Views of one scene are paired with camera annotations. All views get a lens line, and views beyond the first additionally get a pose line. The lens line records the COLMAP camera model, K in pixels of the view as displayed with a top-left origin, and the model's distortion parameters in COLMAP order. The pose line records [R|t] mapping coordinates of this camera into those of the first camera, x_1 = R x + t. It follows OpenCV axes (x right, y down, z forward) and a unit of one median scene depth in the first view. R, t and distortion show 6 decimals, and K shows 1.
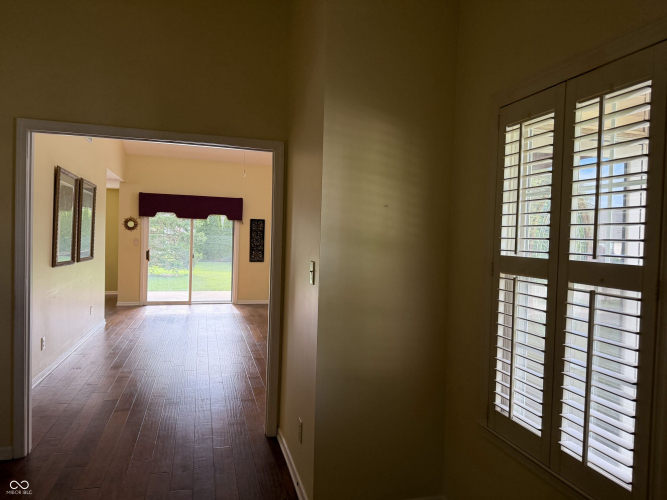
lens RADIAL K [[468.3, 0, 333.5], [0, 468.3, 250.0], [0, 0, 1]] dist [0.076587, -0.091779]
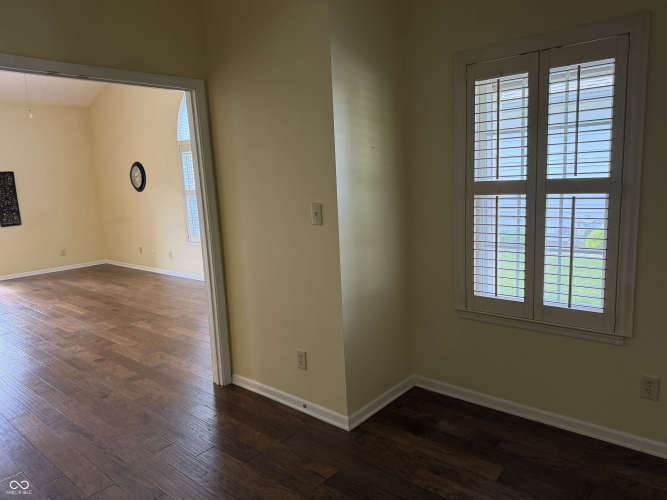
lens RADIAL K [[468.3, 0, 333.5], [0, 468.3, 250.0], [0, 0, 1]] dist [0.076587, -0.091779]
pose [[0.823492, -0.156215, 0.545398, -0.783713], [0.087616, 0.984829, 0.149787, -0.035394], [-0.560522, -0.075562, 0.824685, 0.120079]]
